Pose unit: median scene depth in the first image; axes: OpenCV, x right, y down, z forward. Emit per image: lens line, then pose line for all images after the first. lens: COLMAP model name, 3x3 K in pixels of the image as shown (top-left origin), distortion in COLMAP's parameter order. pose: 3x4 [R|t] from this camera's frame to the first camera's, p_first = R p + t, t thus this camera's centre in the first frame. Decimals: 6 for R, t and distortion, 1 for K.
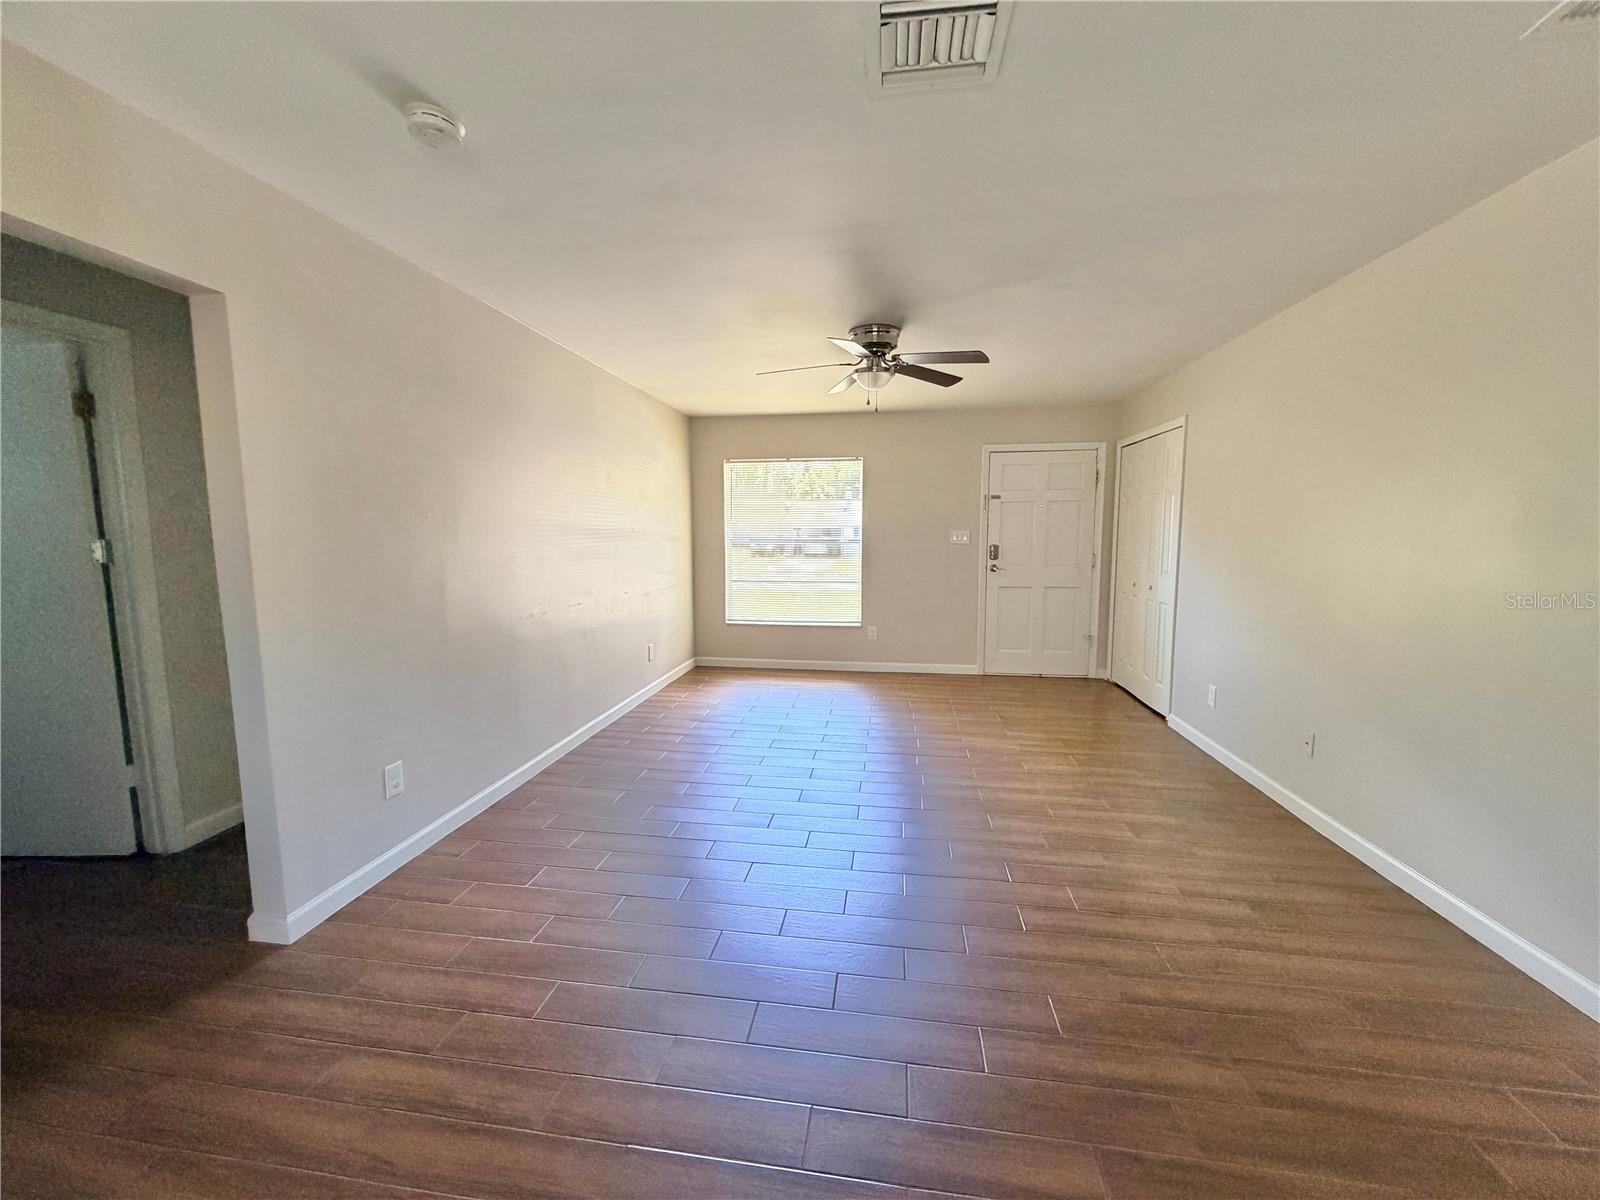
lens RADIAL K [[639.1, 0, 800.0], [0, 639.1, 600.0], [0, 0, 1]] dist [0.002783, 0.000224]
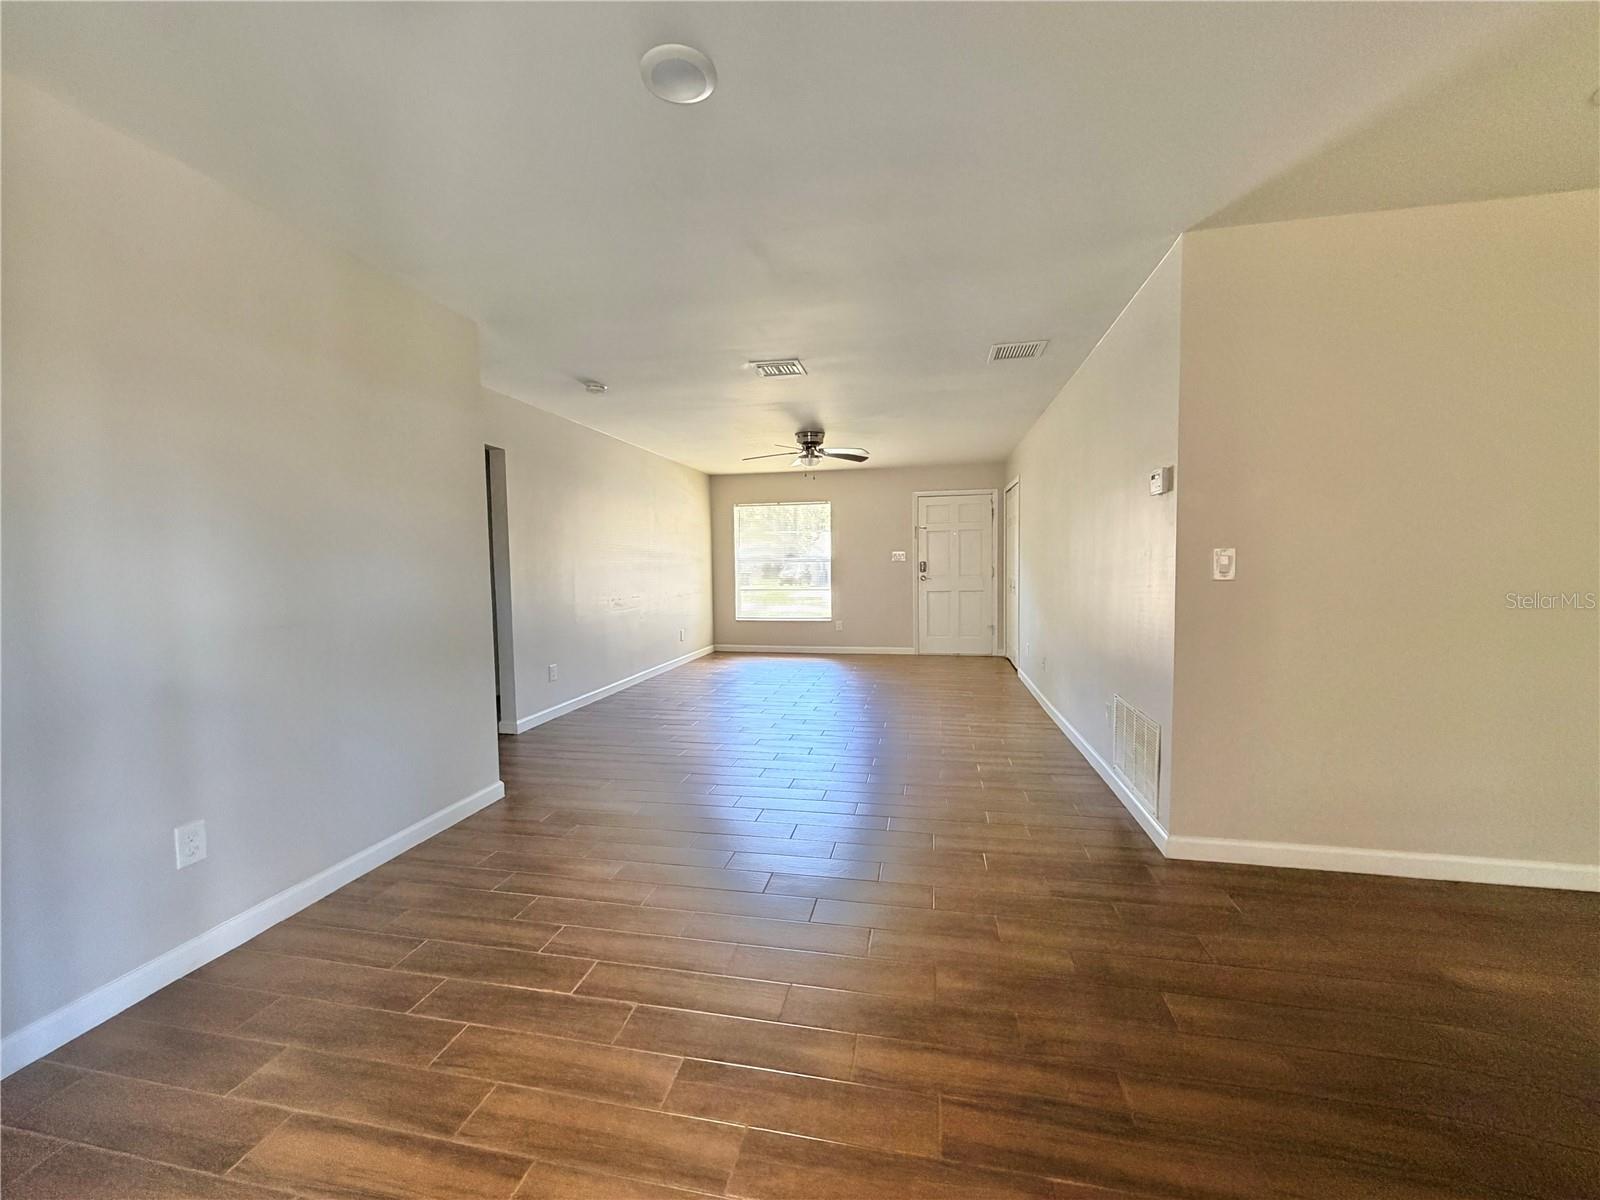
lens RADIAL K [[641.6, 0, 794.8], [0, 641.6, 598.4], [0, 0, 1]] dist [-0.001634, -0.000192]
pose [[0.998230, -0.006227, -0.059143, 0.106351], [0.003012, 0.998521, -0.054291, 0.072305], [0.059394, 0.054017, 0.996772, -0.433428]]
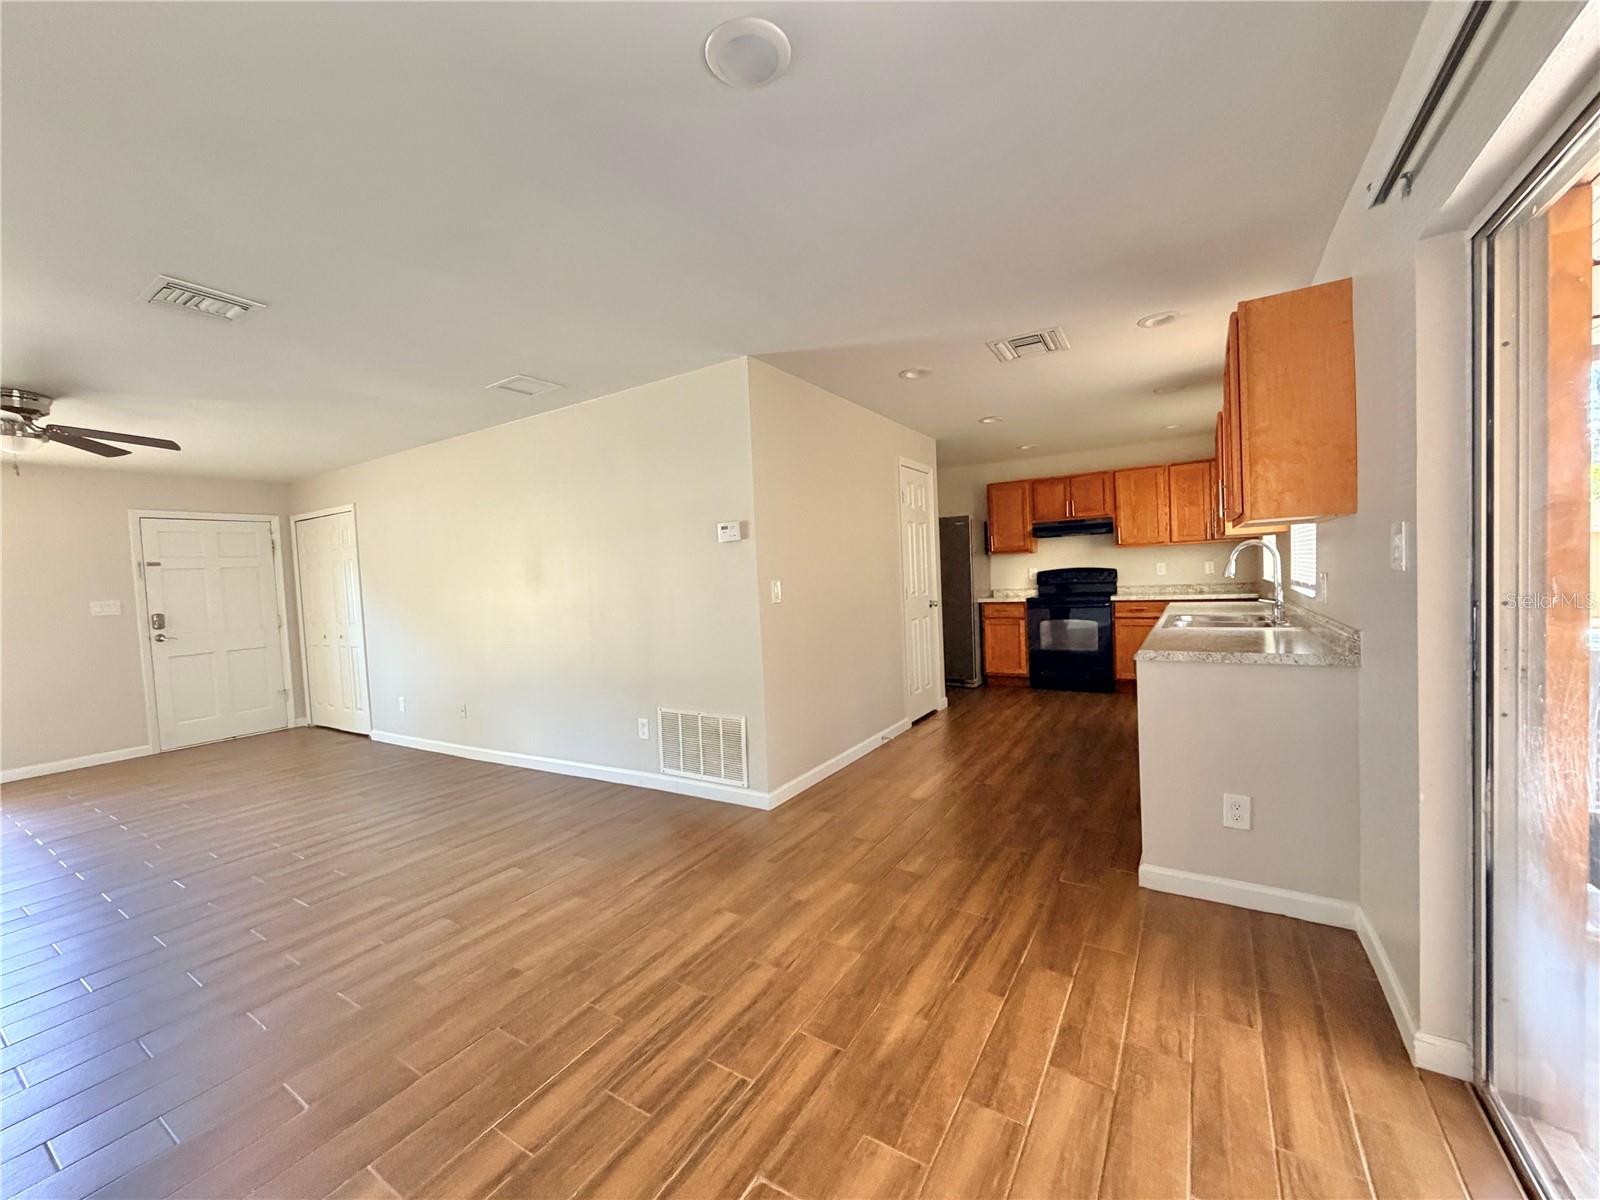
lens RADIAL K [[639.1, 0, 800.0], [0, 639.1, 600.0], [0, 0, 1]] dist [0.002783, 0.000224]
pose [[0.402319, -0.047920, 0.914245, -0.185704], [0.145799, 0.989238, -0.012309, 0.045576], [-0.903815, 0.138249, 0.404976, -0.260768]]
